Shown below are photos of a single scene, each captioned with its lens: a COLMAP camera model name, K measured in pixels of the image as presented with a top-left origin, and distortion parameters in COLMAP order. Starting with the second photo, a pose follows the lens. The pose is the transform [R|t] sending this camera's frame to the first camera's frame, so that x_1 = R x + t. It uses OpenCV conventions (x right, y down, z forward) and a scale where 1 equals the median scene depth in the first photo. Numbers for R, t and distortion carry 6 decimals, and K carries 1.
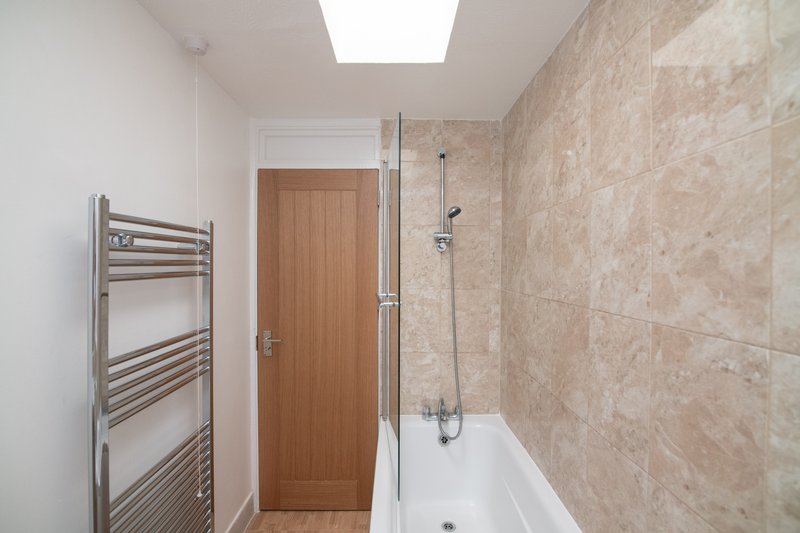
lens RADIAL K [[367.2, 0, 397.9], [0, 367.2, 265.1], [0, 0, 1]] dist [-0.019190, -0.000392]
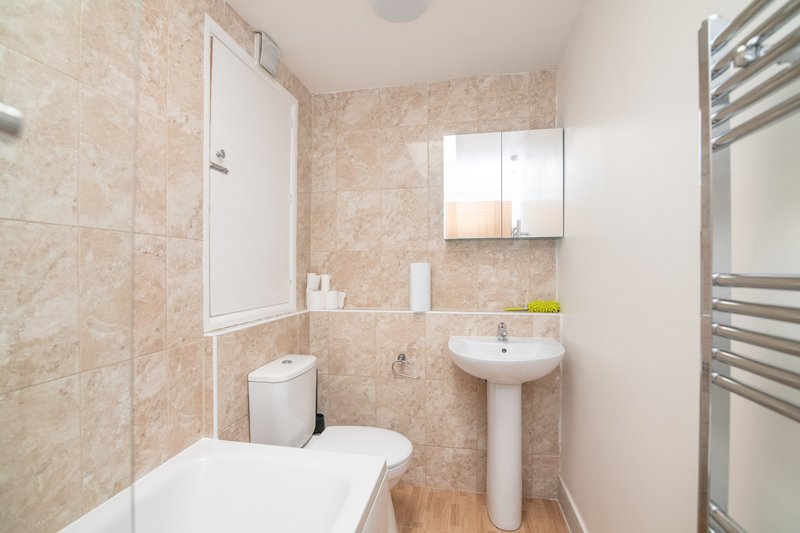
lens RADIAL K [[367.2, 0, 397.9], [0, 367.2, 265.1], [0, 0, 1]] dist [-0.019190, -0.000392]
pose [[-0.982709, -0.001137, 0.185153, -0.418272], [-0.002575, 0.999968, -0.007524, 0.289236], [-0.185139, -0.007871, -0.982681, 1.956321]]
